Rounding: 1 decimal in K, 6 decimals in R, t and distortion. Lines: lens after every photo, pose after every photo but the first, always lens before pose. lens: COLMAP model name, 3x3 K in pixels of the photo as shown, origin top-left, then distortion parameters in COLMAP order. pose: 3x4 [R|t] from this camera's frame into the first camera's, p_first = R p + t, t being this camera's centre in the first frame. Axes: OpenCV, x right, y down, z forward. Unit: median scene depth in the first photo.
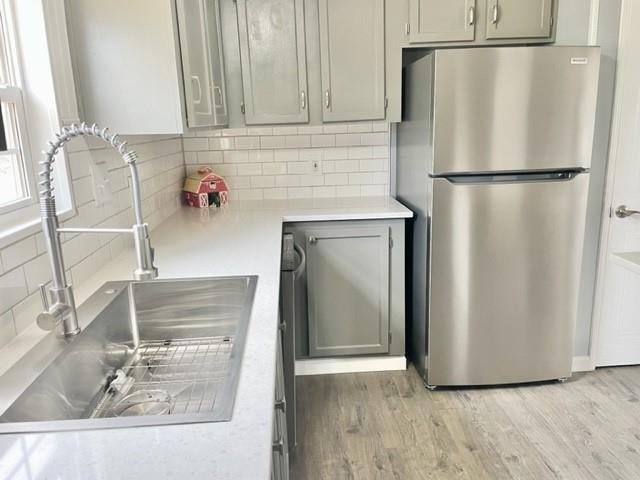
lens RADIAL K [[487.6, 0, 320.0], [0, 487.6, 240.0], [0, 0, 1]] dist [0.060728, -0.002538]
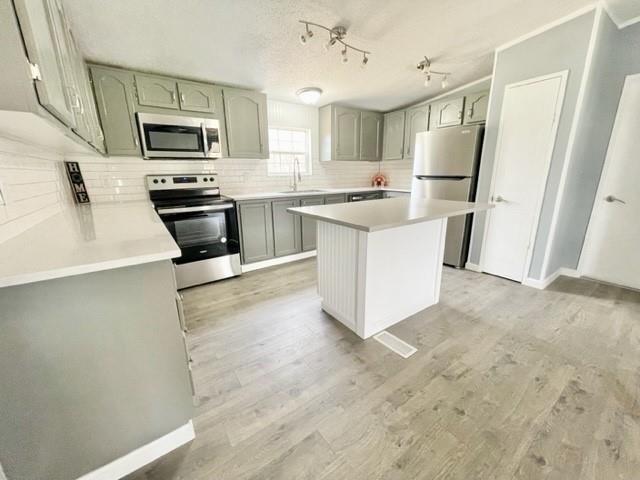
lens RADIAL K [[258.0, 0, 320.0], [0, 258.0, 240.0], [0, 0, 1]] dist [-0.001555, 0.000402]
pose [[0.528149, 0.239581, -0.814653, 1.144483], [-0.202700, 0.967209, 0.153033, 0.098721], [0.824604, 0.084306, 0.559393, -0.241355]]
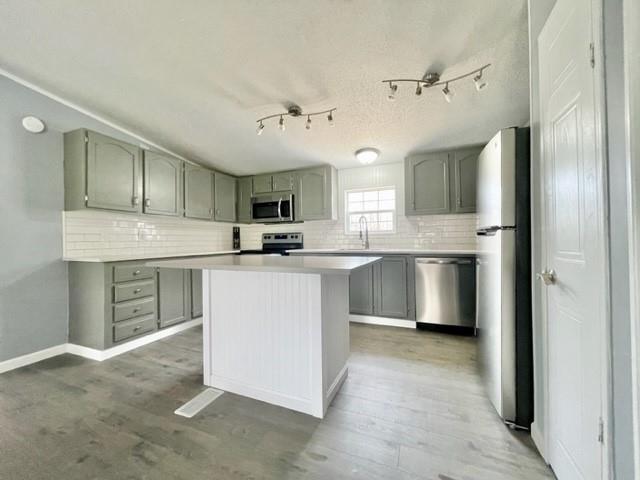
lens RADIAL K [[258.0, 0, 320.0], [0, 258.0, 240.0], [0, 0, 1]] dist [-0.001555, 0.000402]
pose [[-0.439862, 0.031836, -0.897501, 1.182390], [-0.187379, 0.974123, 0.126387, -0.101172], [0.878300, 0.223766, -0.422514, 0.818438]]
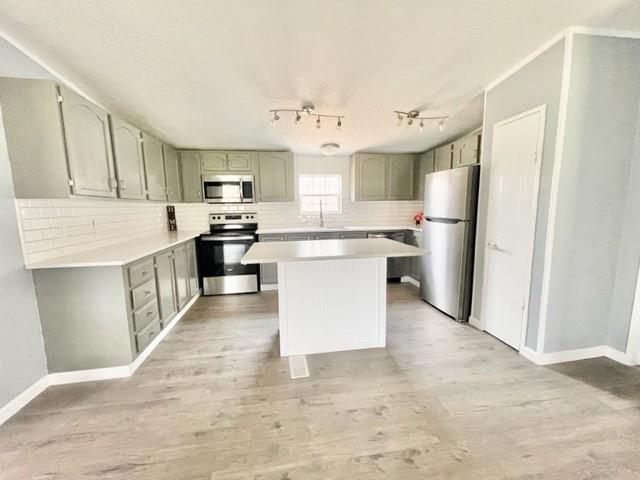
lens RADIAL K [[258.0, 0, 320.0], [0, 258.0, 240.0], [0, 0, 1]] dist [-0.001555, 0.000402]
pose [[0.098539, 0.160051, -0.982178, 1.482831], [-0.222805, 0.965474, 0.134975, -0.065756], [0.969870, 0.205533, 0.130797, 0.235346]]
